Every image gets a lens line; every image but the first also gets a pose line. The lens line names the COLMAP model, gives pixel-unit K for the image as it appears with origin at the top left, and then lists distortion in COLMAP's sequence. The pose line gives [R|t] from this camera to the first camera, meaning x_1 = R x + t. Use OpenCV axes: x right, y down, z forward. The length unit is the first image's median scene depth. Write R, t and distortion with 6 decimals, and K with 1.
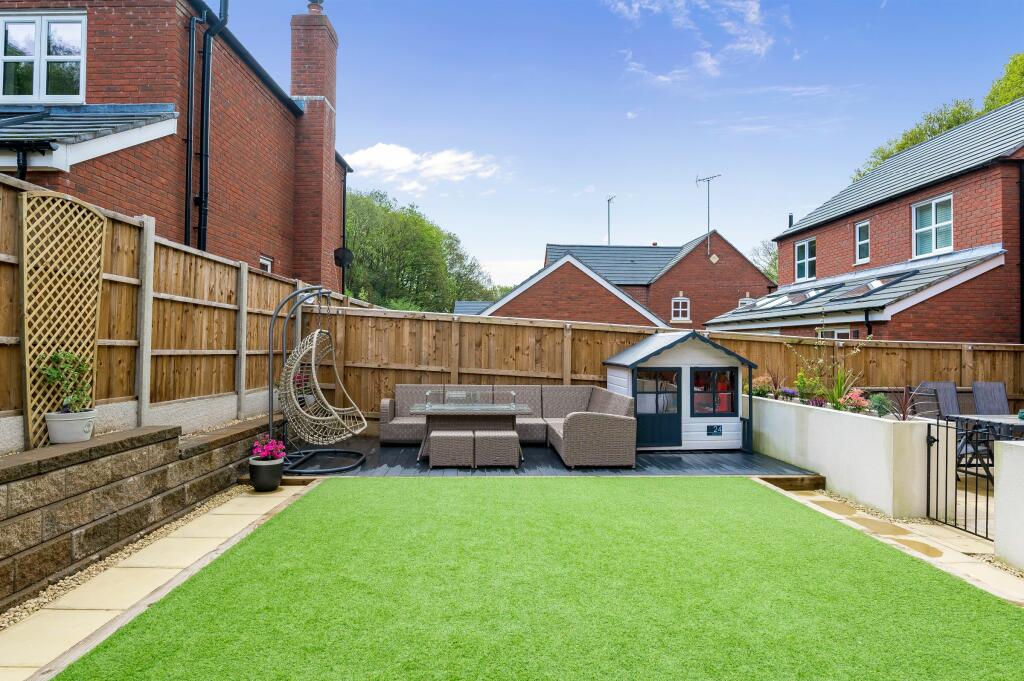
lens RADIAL K [[617.6, 0, 513.9], [0, 617.6, 333.0], [0, 0, 1]] dist [-0.022961, 0.000905]
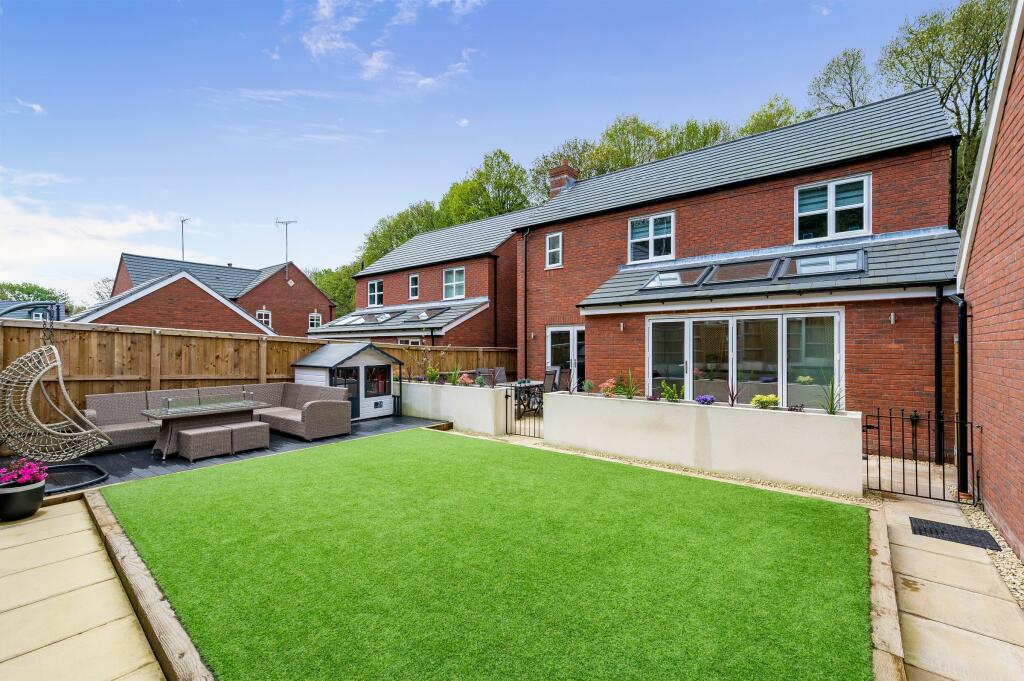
lens RADIAL K [[429.8, 0, 510.4], [0, 429.8, 344.1], [0, 0, 1]] dist [0.023803, 0.000582]
pose [[0.680315, -0.005288, 0.732900, -0.237391], [-0.007397, 0.999873, 0.014081, -0.016601], [-0.732882, -0.015001, 0.680190, -0.011825]]
